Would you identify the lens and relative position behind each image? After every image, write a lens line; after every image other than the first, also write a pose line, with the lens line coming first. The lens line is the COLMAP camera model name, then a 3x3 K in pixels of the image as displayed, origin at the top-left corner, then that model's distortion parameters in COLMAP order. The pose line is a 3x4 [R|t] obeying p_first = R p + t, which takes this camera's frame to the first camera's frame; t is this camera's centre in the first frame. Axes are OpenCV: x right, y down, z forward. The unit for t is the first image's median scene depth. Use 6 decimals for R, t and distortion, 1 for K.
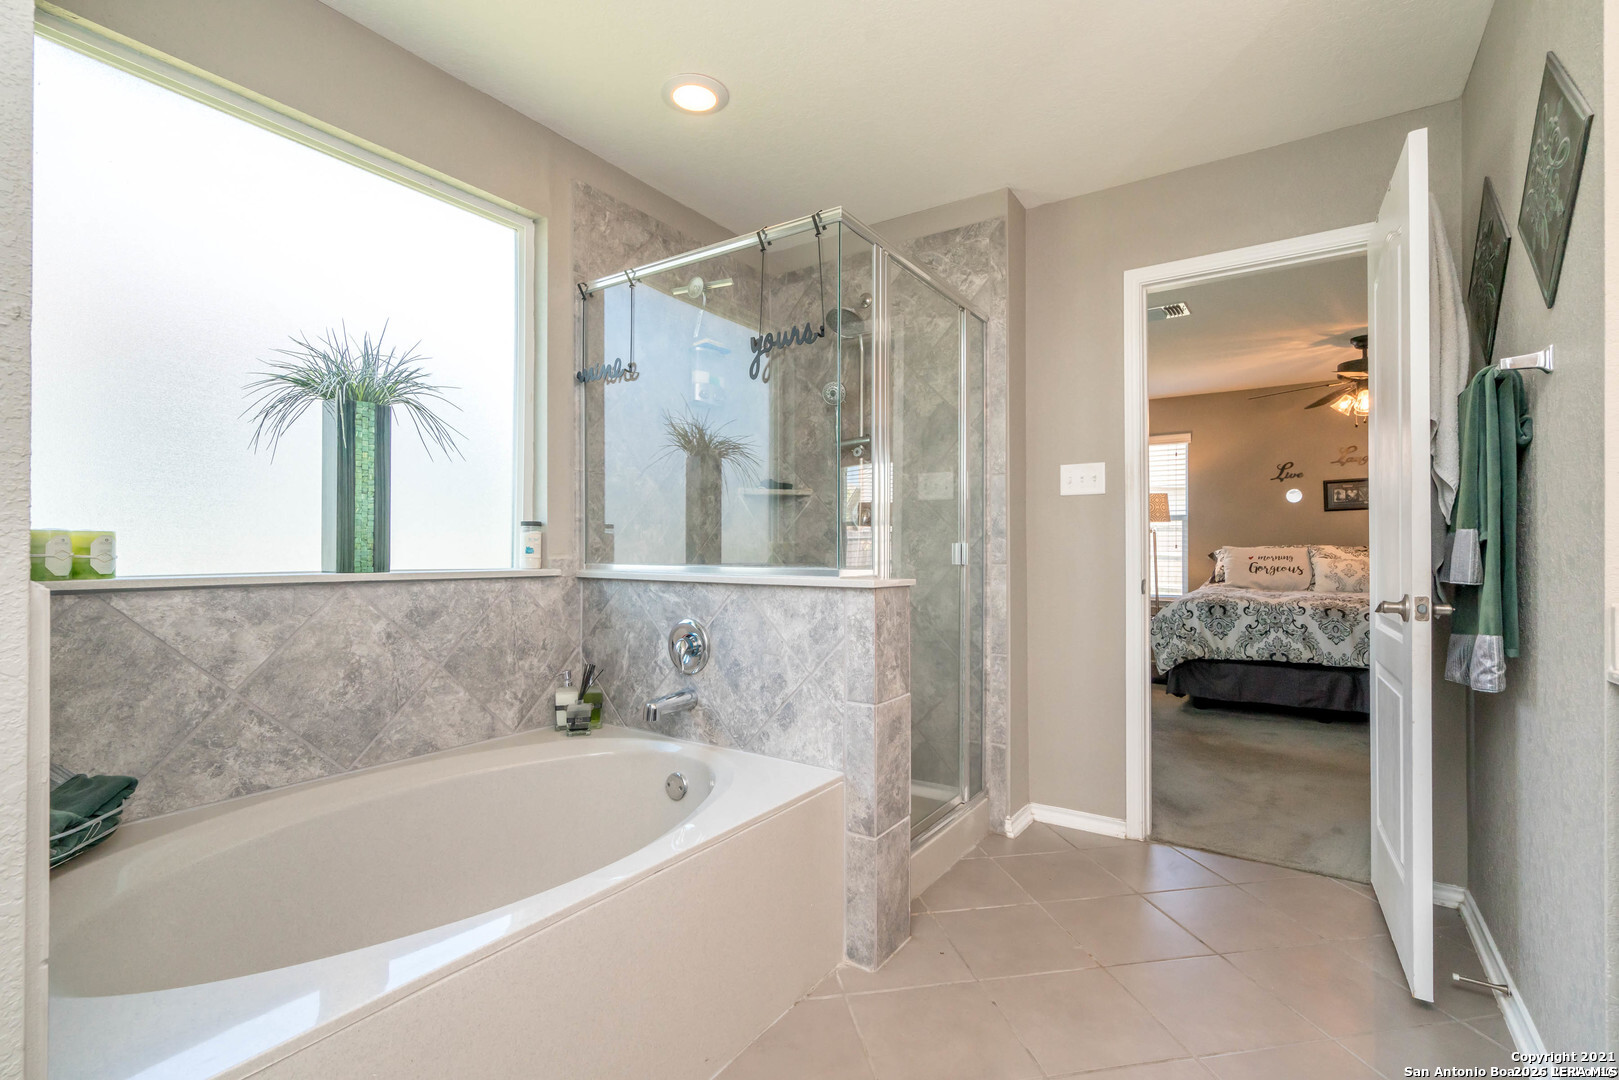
lens RADIAL K [[717.8, 0, 803.3], [0, 717.8, 543.2], [0, 0, 1]] dist [0.000124, -0.000141]
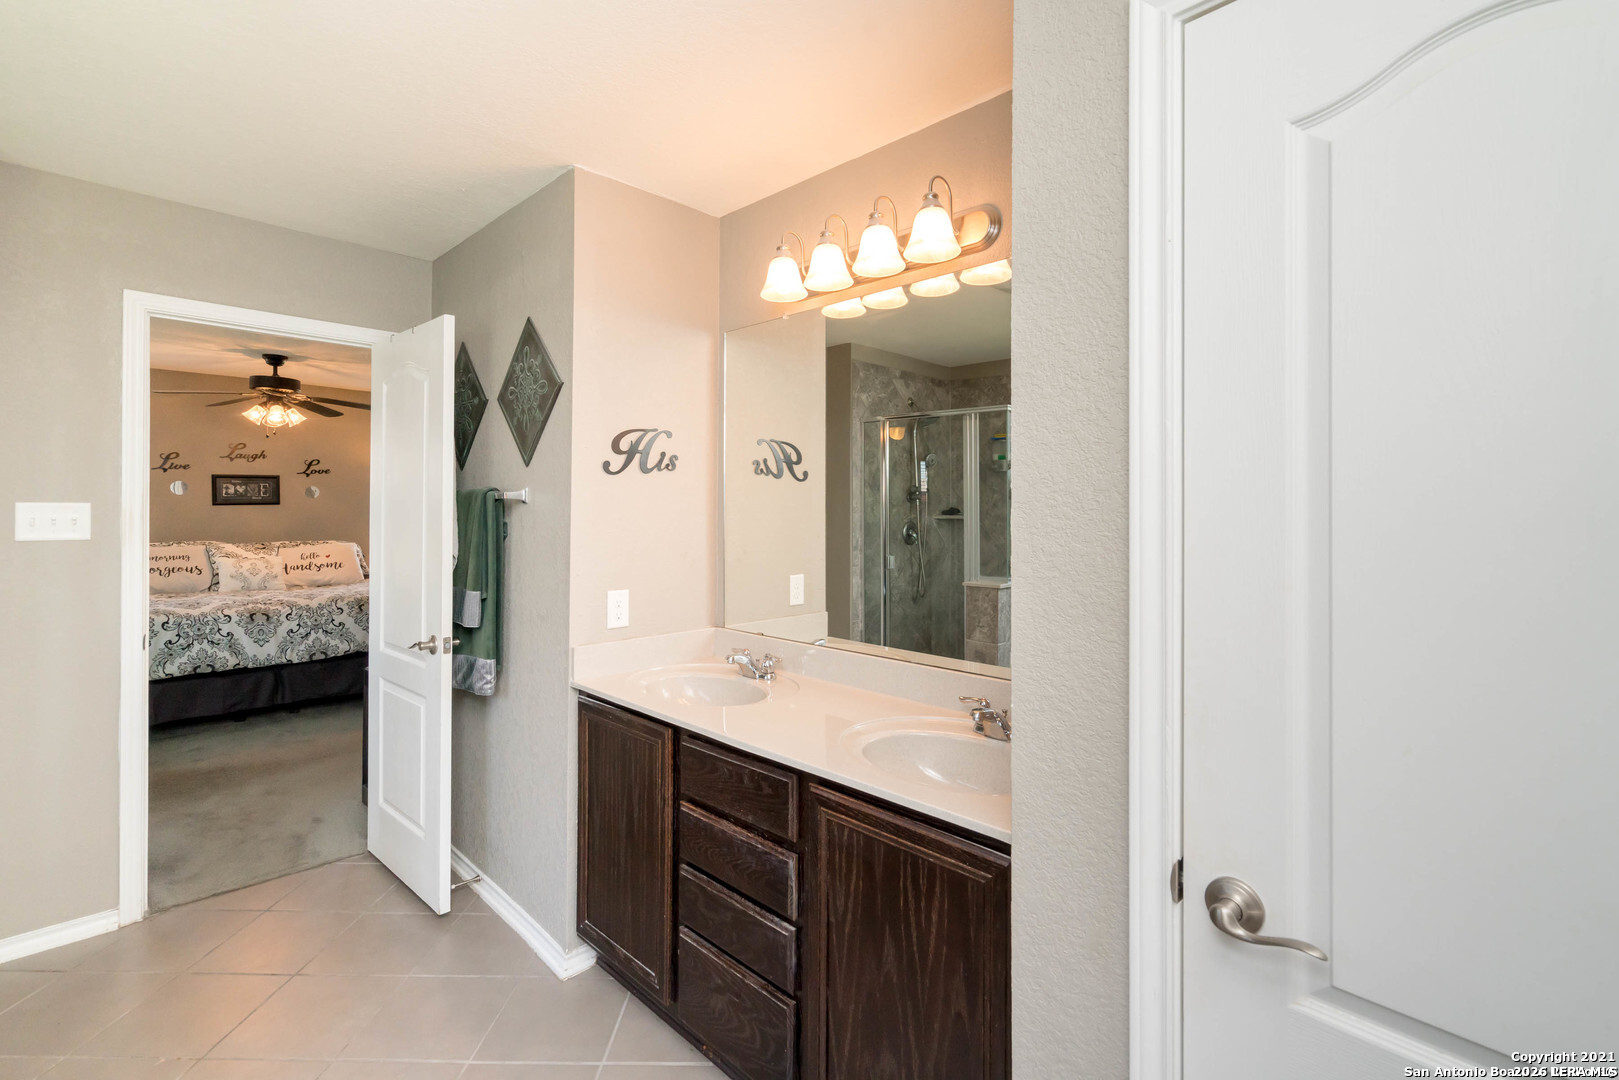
lens RADIAL K [[717.8, 0, 803.3], [0, 717.8, 543.2], [0, 0, 1]] dist [0.000124, -0.000141]
pose [[0.205029, -0.031452, 0.978250, -0.122649], [-0.007888, 0.999398, 0.033785, -0.052526], [-0.978724, -0.014643, 0.204657, 0.003568]]
